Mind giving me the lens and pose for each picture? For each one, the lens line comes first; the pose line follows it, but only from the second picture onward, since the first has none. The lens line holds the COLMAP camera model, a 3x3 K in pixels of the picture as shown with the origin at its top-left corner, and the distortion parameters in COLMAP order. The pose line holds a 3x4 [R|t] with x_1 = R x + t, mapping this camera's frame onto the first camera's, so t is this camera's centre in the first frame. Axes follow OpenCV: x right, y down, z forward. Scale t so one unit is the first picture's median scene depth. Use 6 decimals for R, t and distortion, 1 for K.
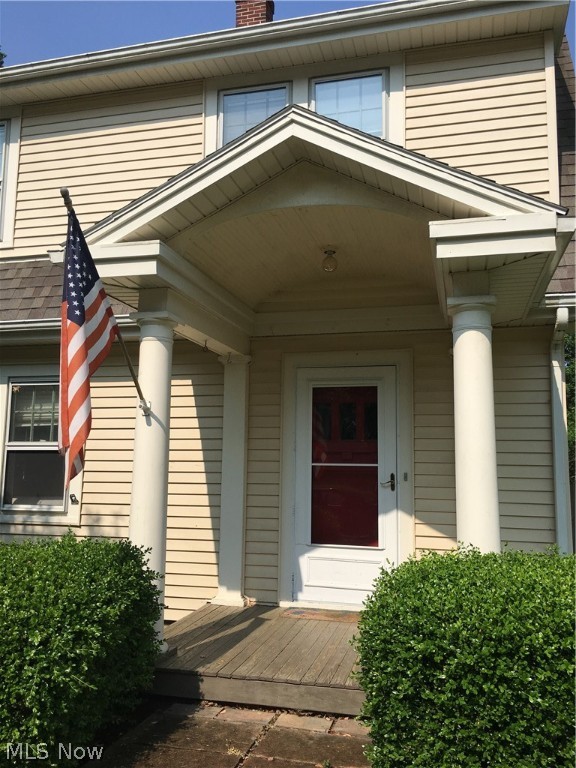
lens RADIAL K [[652.8, 0, 286.1], [0, 652.8, 381.9], [0, 0, 1]] dist [0.054876, -0.074371]
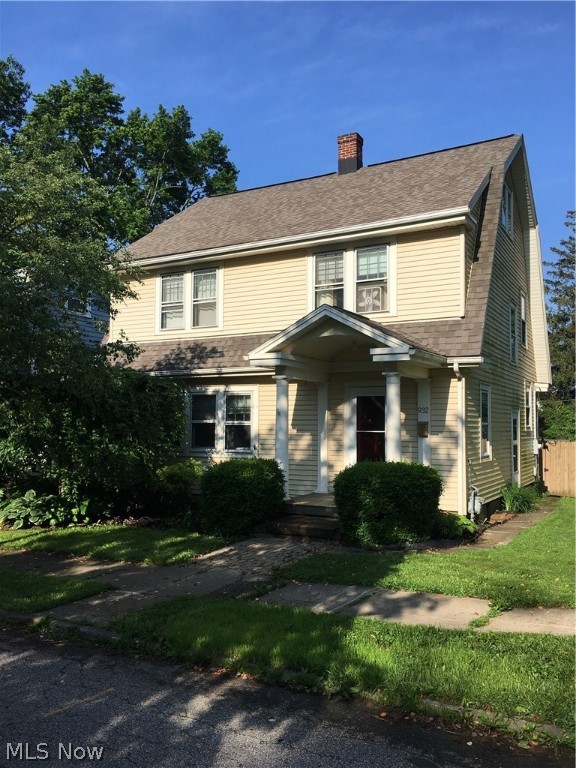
lens RADIAL K [[652.8, 0, 288.1], [0, 652.8, 385.4], [0, 0, 1]] dist [0.054876, -0.074371]
pose [[0.967313, -0.020371, -0.252765, 0.503850], [0.038236, 0.997089, 0.065966, -0.246911], [0.250685, -0.073475, 0.965276, -1.581206]]
